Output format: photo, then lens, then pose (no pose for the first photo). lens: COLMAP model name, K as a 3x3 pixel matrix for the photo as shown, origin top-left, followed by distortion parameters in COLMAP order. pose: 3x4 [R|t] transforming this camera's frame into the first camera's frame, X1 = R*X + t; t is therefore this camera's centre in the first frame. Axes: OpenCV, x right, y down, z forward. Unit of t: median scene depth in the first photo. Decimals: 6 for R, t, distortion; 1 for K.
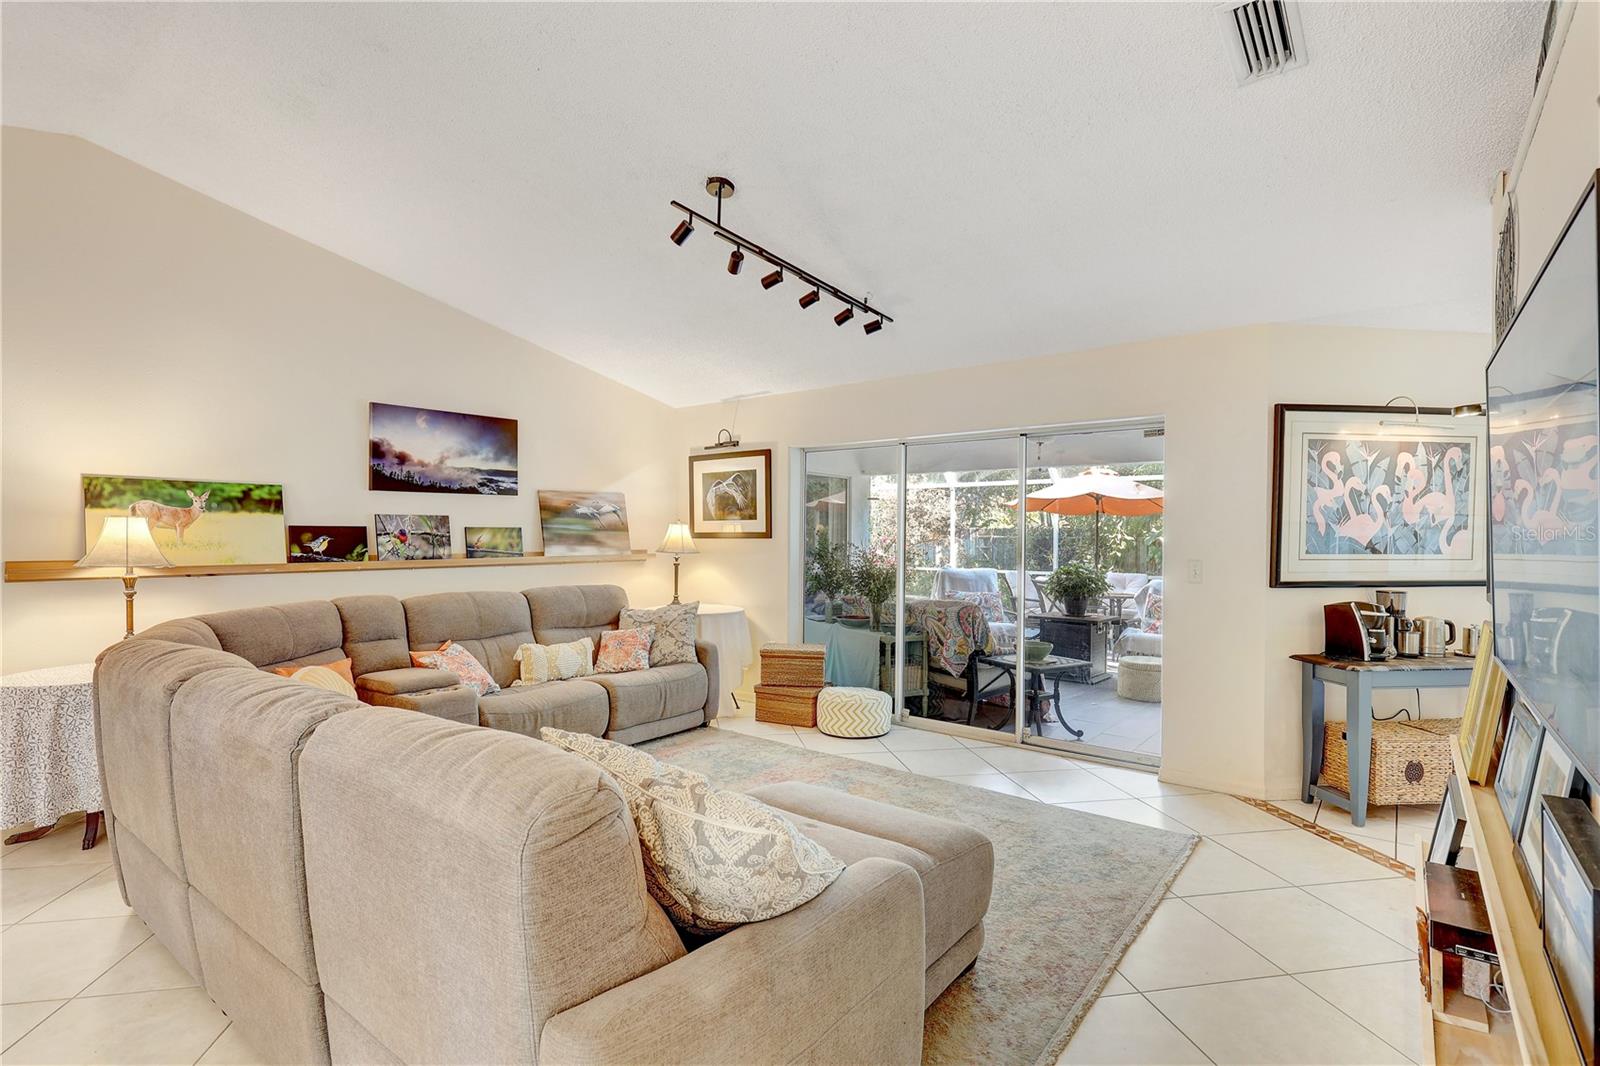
lens RADIAL K [[761.5, 0, 806.4], [0, 761.5, 538.8], [0, 0, 1]] dist [-0.004197, -0.001562]
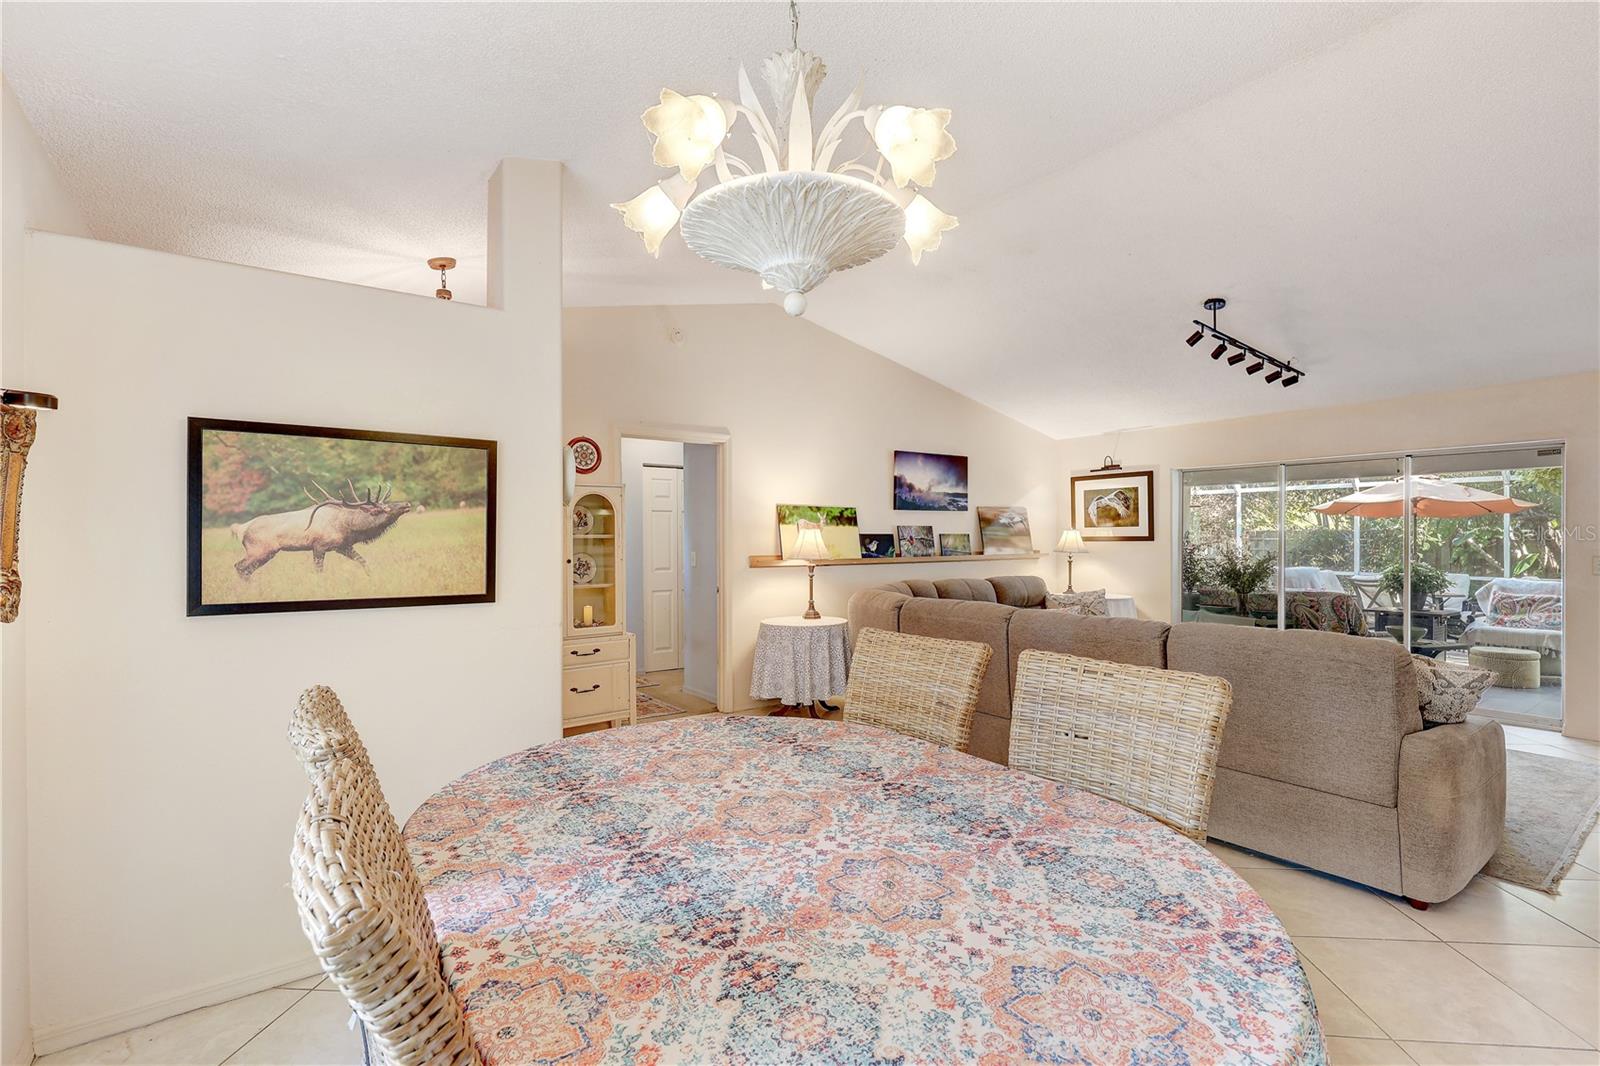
lens RADIAL K [[728.6, 0, 797.4], [0, 728.6, 533.3], [0, 0, 1]] dist [-0.001145, -0.001661]
pose [[0.964461, -0.008781, -0.264080, -0.350444], [0.005149, 0.999882, -0.014441, 0.001720], [0.264176, 0.012568, 0.964393, -0.386696]]
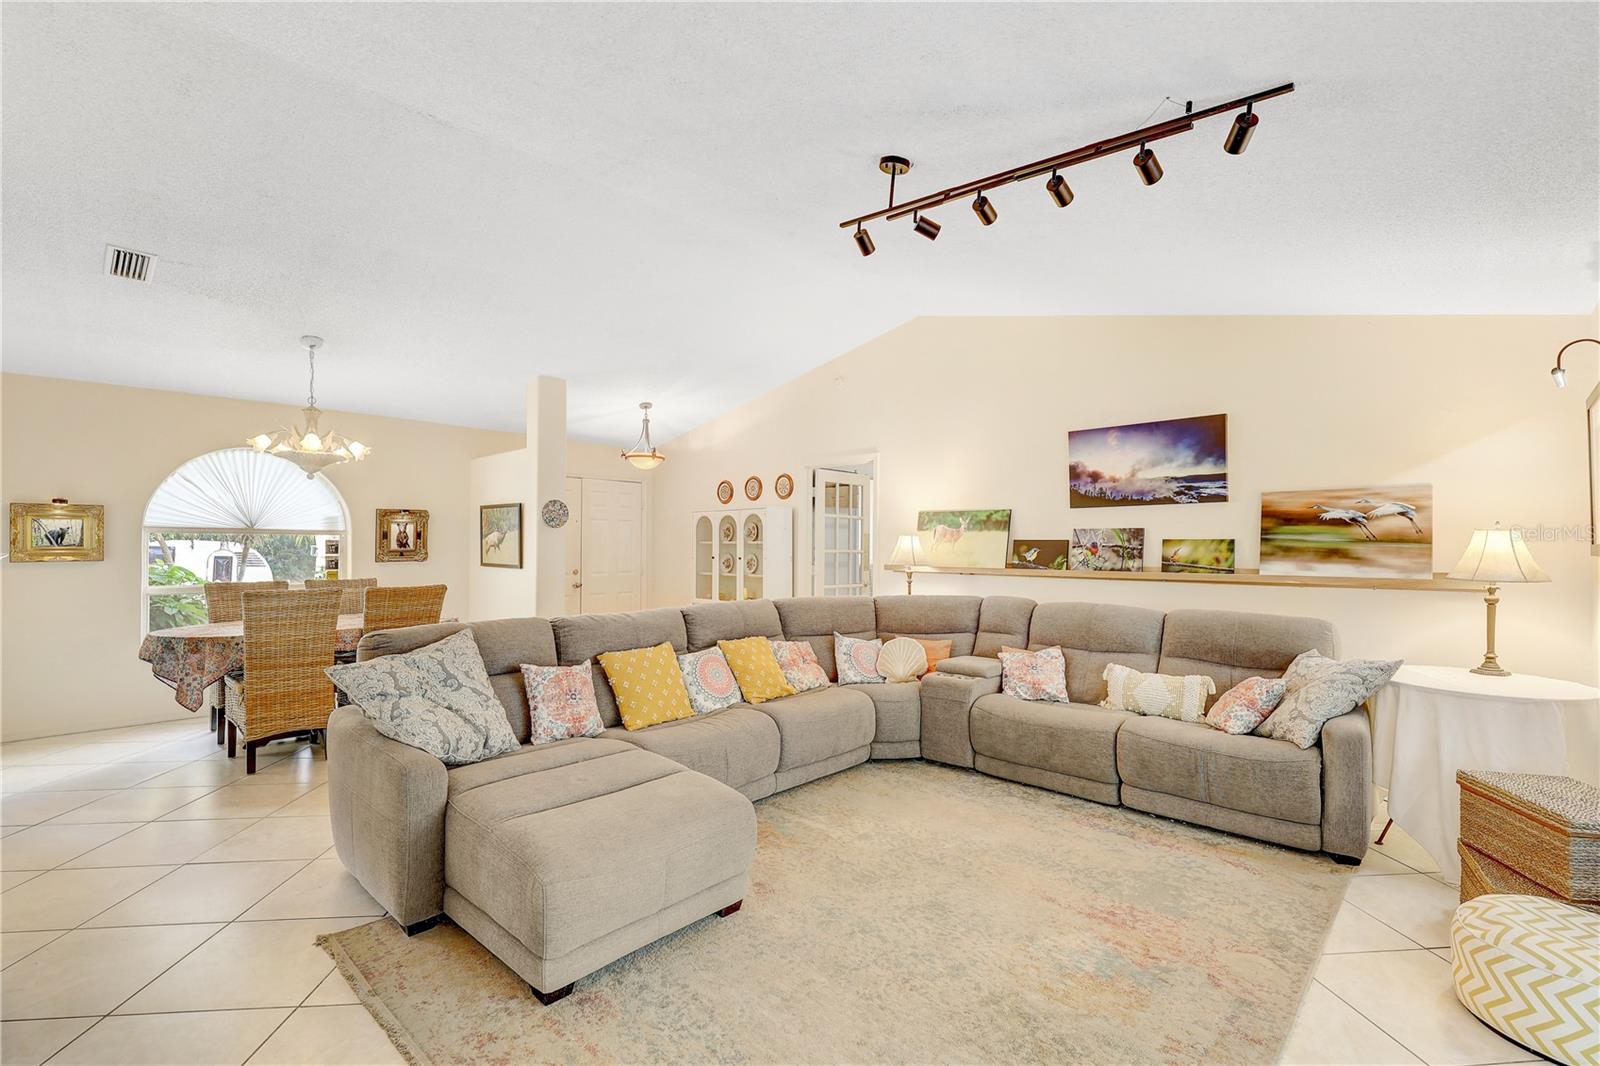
lens RADIAL K [[728.6, 0, 808.8], [0, 728.6, 541.9], [0, 0, 1]] dist [-0.001145, -0.001661]
pose [[-0.096655, -0.008949, -0.995278, 0.508545], [-0.011636, 0.999901, -0.007861, -0.000018], [0.995250, 0.010821, -0.096749, 0.655276]]
